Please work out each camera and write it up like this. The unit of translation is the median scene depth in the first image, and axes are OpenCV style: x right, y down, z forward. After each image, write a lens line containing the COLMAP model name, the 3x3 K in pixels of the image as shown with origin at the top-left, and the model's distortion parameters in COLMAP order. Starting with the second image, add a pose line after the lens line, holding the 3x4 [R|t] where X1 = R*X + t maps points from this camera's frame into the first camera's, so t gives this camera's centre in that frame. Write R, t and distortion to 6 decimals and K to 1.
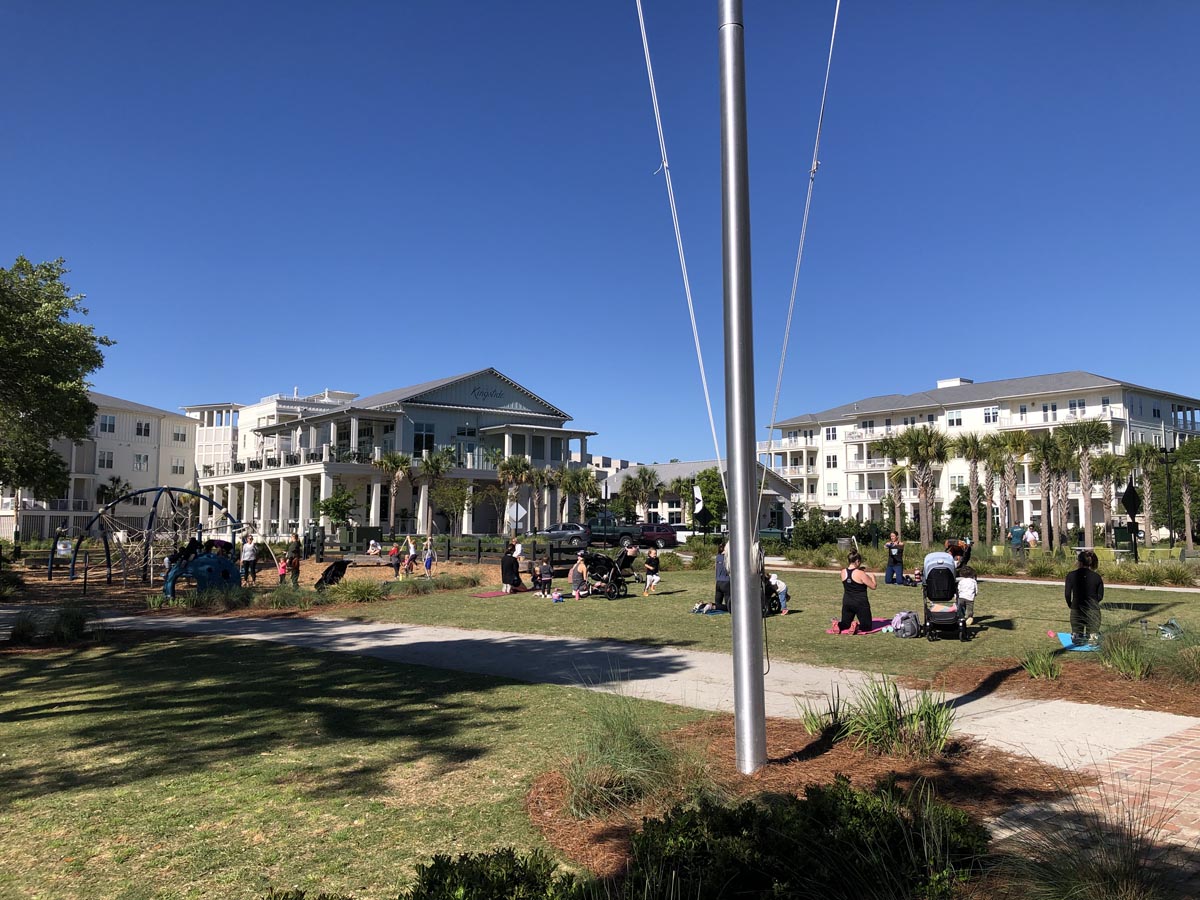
lens RADIAL K [[1010.6, 0, 601.4], [0, 1010.6, 450.4], [0, 0, 1]] dist [0.075251, -0.027138]
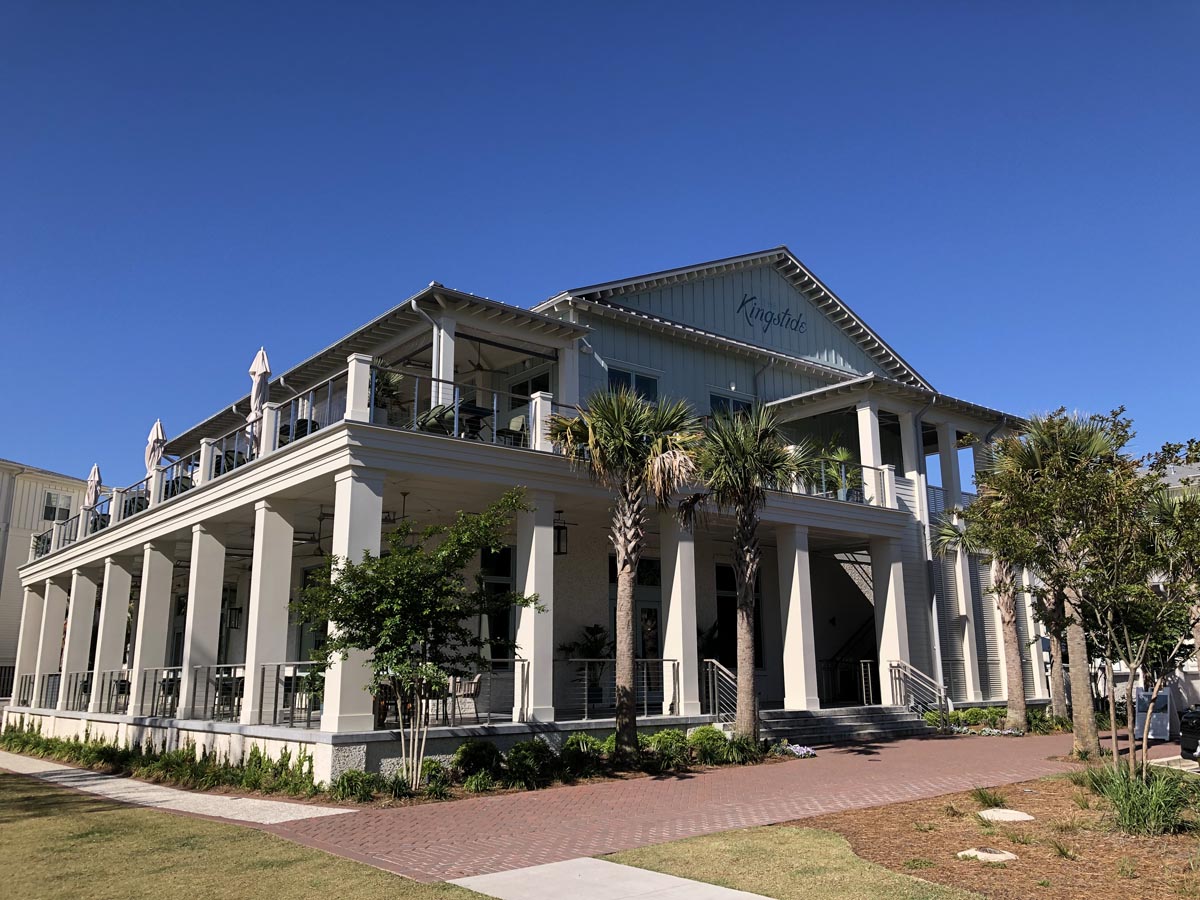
lens RADIAL K [[1010.6, 0, 600.1], [0, 1010.6, 442.9], [0, 0, 1]] dist [0.075251, -0.027138]
pose [[0.999854, -0.016926, -0.002257, -0.203061], [0.016435, 0.989758, -0.141808, 0.049433], [0.004635, 0.141751, 0.989892, 0.727125]]
